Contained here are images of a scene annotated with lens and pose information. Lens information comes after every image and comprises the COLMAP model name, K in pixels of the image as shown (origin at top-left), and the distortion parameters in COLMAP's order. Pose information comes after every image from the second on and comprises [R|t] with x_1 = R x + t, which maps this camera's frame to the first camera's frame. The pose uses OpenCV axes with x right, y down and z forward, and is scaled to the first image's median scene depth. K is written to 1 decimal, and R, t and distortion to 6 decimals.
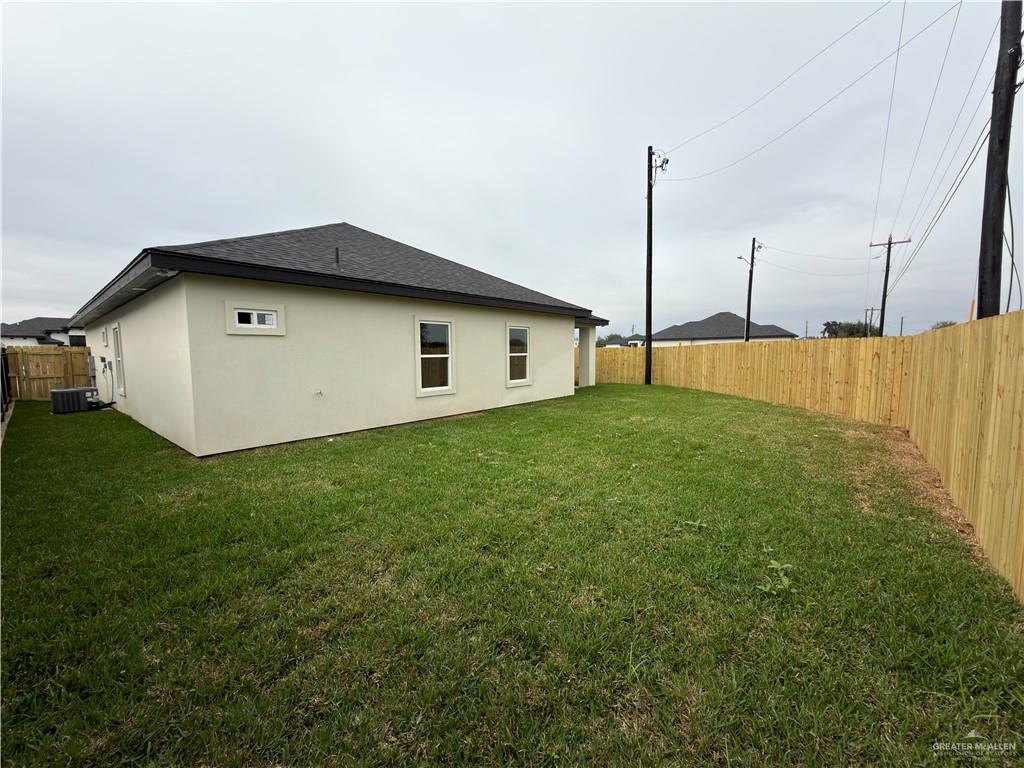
lens RADIAL K [[408.9, 0, 512.0], [0, 408.9, 384.0], [0, 0, 1]] dist [0.000880, 0.000023]
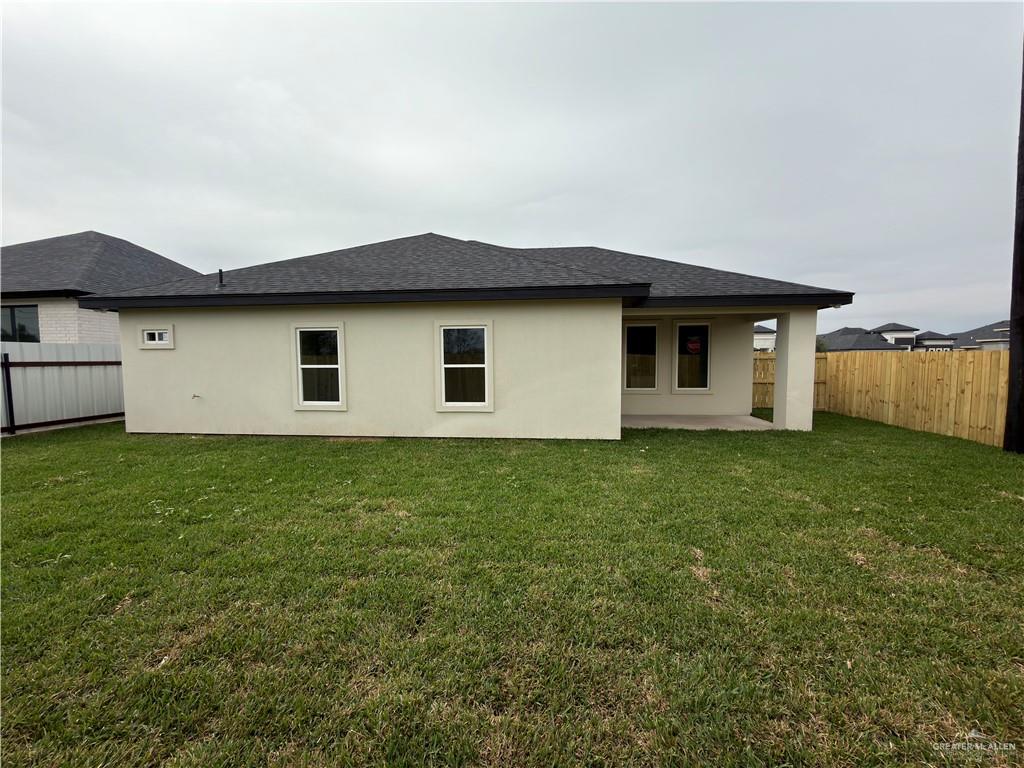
lens RADIAL K [[408.9, 0, 512.0], [0, 408.9, 384.0], [0, 0, 1]] dist [0.000880, 0.000023]
pose [[0.563187, 0.052529, -0.824658, 0.649238], [-0.064857, 0.997709, 0.019259, -0.061541], [0.823780, 0.042638, 0.565304, 0.694221]]
